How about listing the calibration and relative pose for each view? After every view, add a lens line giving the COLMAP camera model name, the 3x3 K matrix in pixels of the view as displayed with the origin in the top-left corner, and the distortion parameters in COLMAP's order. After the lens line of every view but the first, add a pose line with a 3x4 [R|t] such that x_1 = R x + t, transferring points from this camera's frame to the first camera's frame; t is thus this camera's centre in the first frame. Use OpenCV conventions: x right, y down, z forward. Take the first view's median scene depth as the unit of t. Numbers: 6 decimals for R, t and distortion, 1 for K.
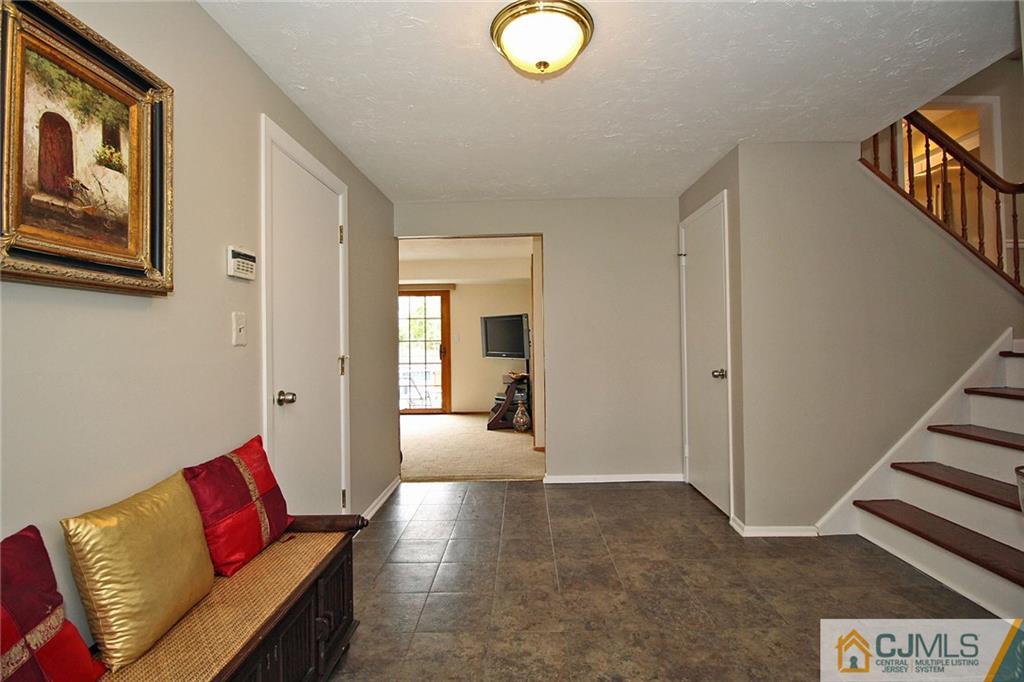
lens RADIAL K [[476.5, 0, 513.8], [0, 476.5, 332.0], [0, 0, 1]] dist [0.003246, -0.013926]
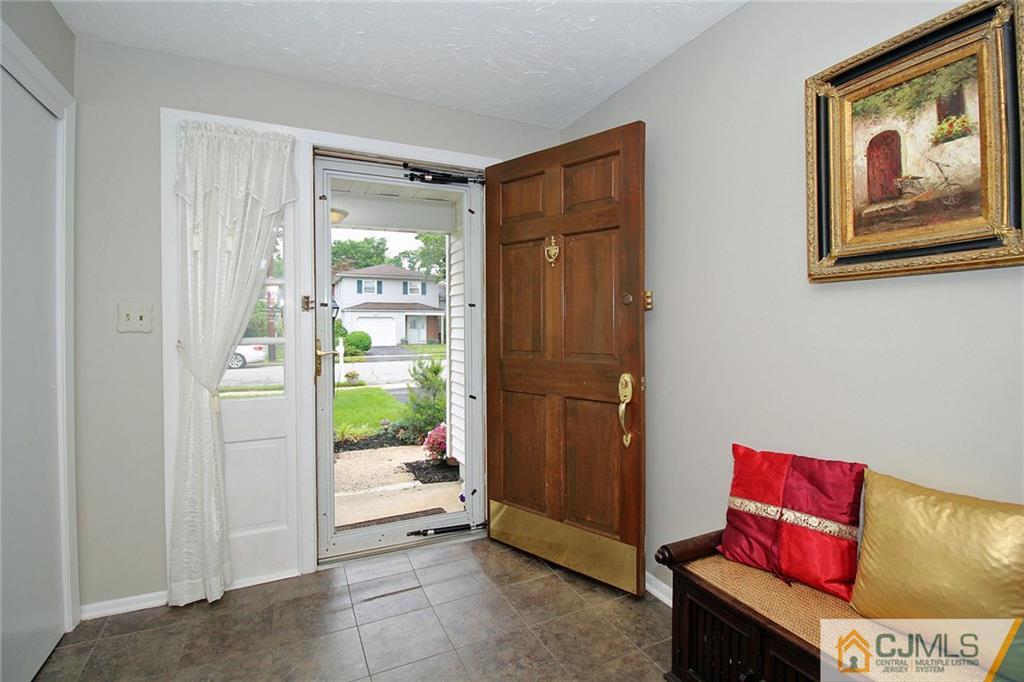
lens RADIAL K [[476.5, 0, 513.8], [0, 476.5, 332.0], [0, 0, 1]] dist [0.003246, -0.013926]
pose [[-0.890617, 0.021165, -0.454260, 0.393242], [0.024261, 0.999705, -0.000987, 0.018135], [0.454106, -0.011900, -0.890868, 1.562052]]
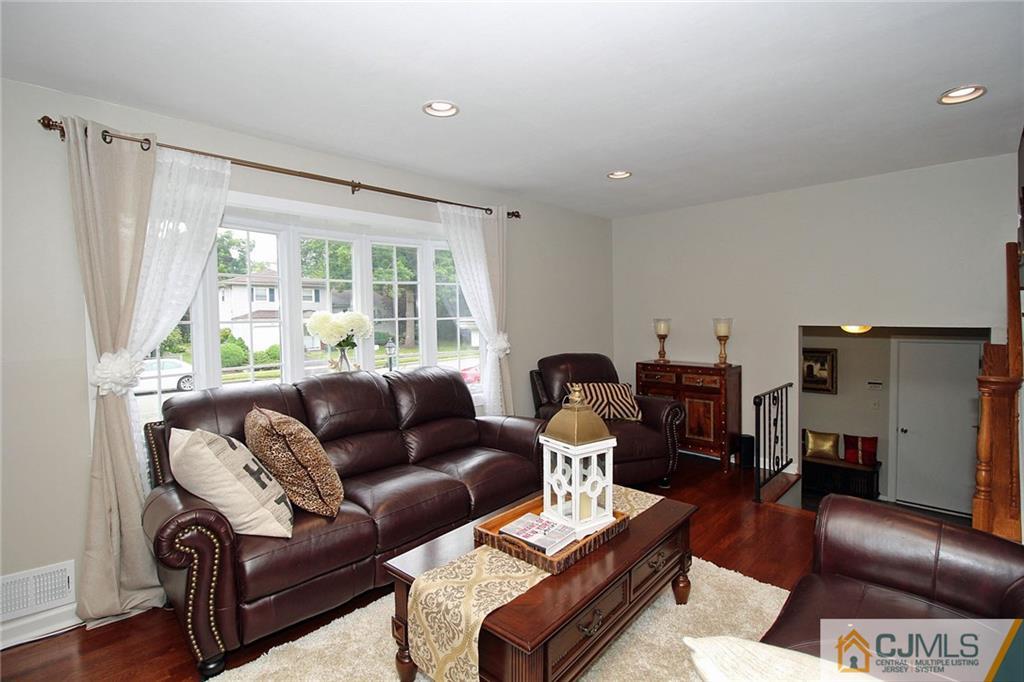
lens RADIAL K [[476.5, 0, 513.8], [0, 476.5, 332.0], [0, 0, 1]] dist [0.003246, -0.013926]
pose [[-0.652973, 0.057660, -0.755183, 5.925877], [0.036238, 0.998334, 0.044892, -1.246906], [0.756514, 0.001947, -0.653975, 2.038934]]
